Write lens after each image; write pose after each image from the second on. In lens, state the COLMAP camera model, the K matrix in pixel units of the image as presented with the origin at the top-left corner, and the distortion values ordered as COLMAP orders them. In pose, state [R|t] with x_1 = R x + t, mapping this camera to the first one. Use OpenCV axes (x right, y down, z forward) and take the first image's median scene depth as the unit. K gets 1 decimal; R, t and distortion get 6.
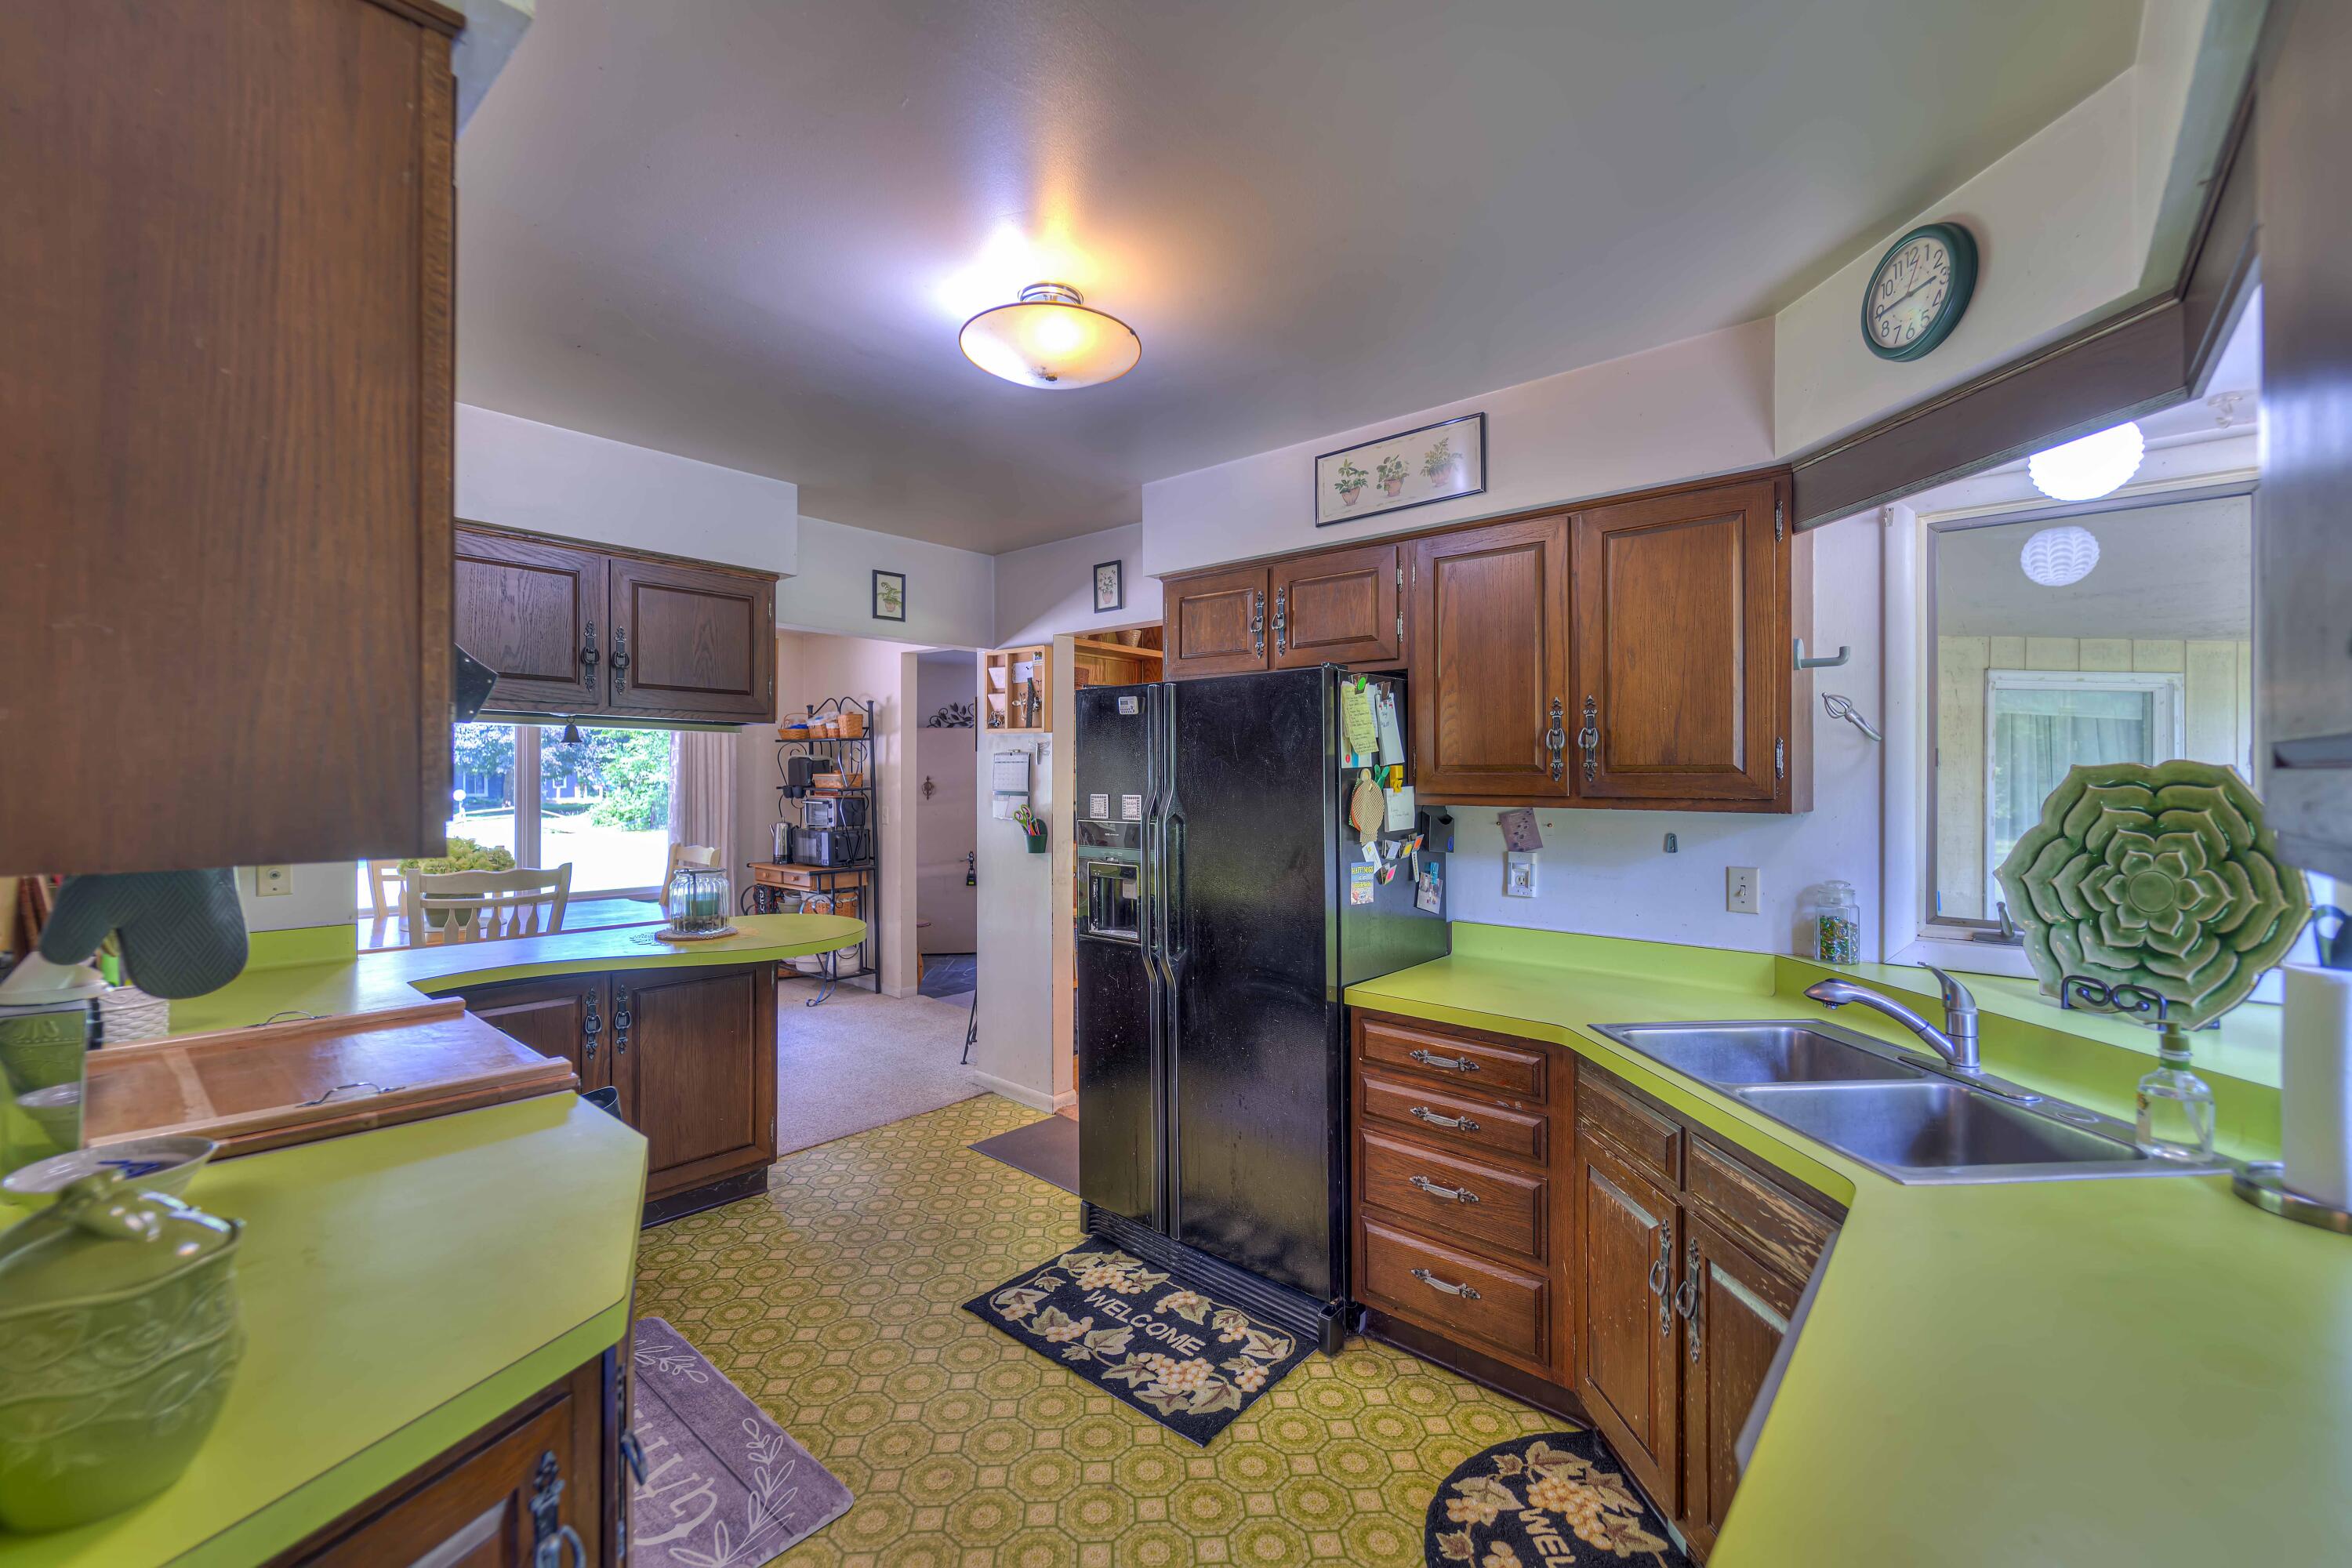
lens RADIAL K [[972.3, 0, 1173.2], [0, 972.3, 774.5], [0, 0, 1]] dist [-0.004256, -0.000228]
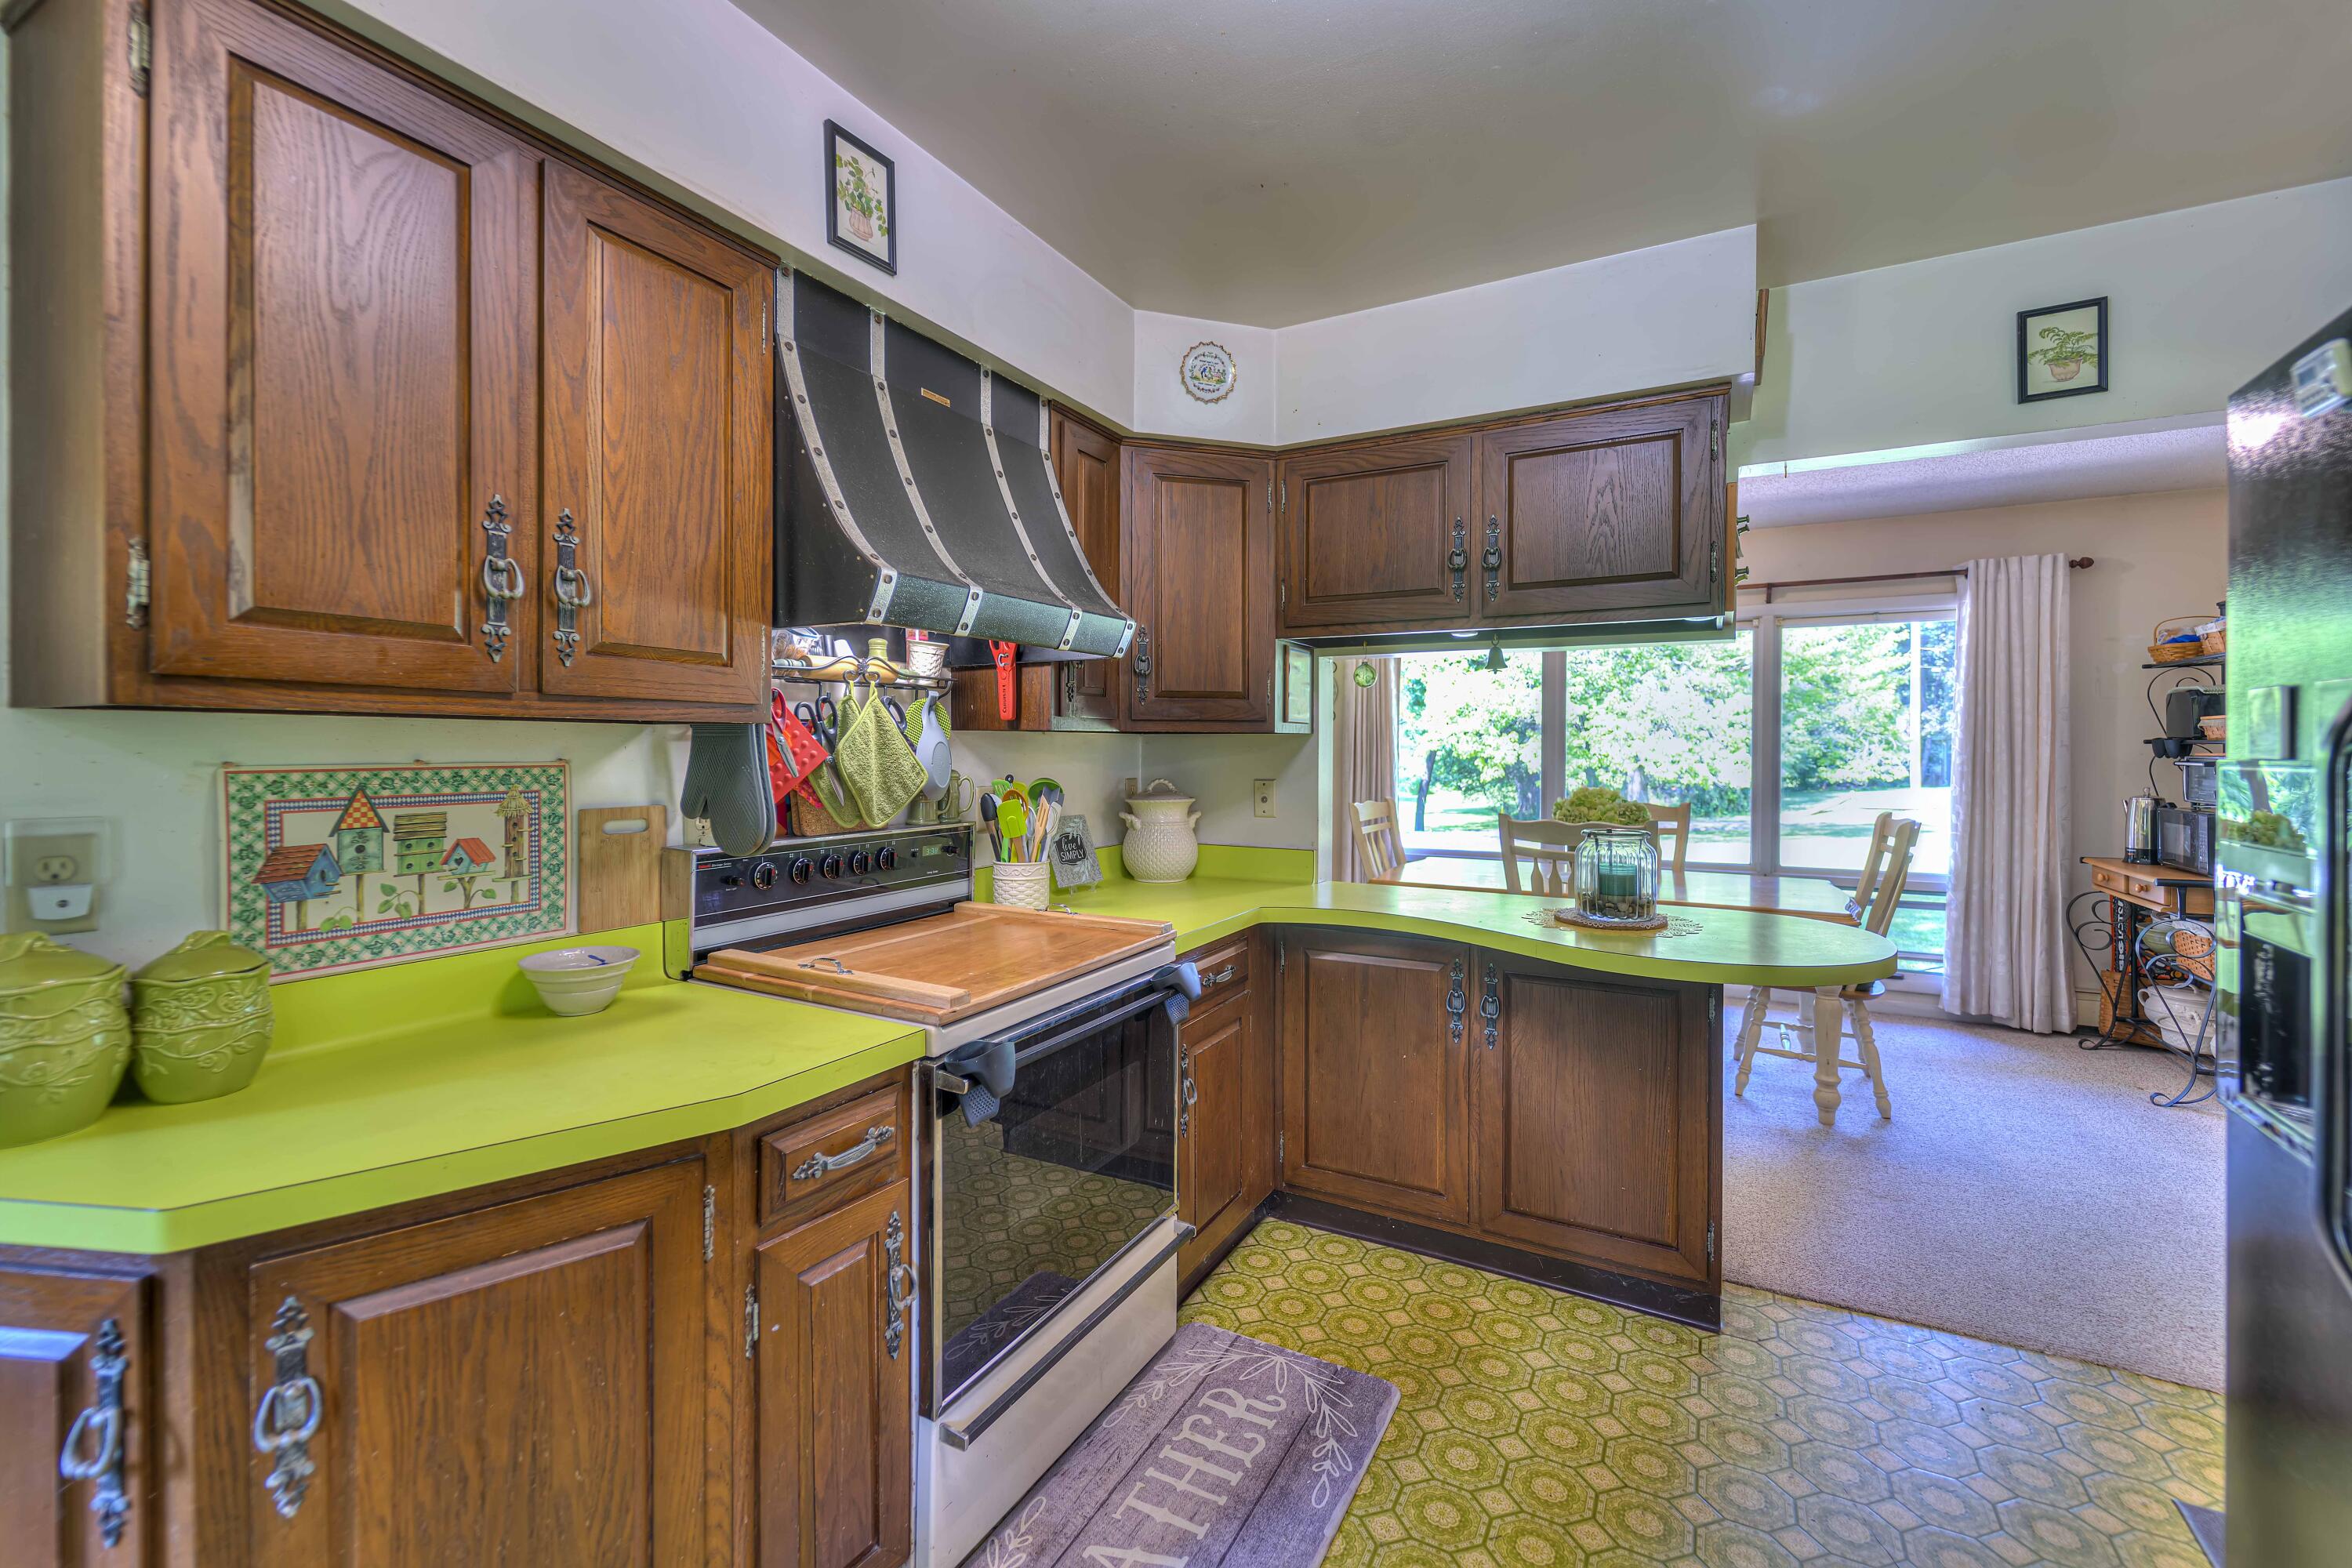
lens RADIAL K [[972.3, 0, 1178.0], [0, 972.3, 775.8], [0, 0, 1]] dist [-0.004256, -0.000228]
pose [[0.212025, 0.029603, -0.976816, 0.146962], [0.001476, 0.999530, 0.030611, 0.032884], [0.977263, -0.007932, 0.211882, 0.543209]]
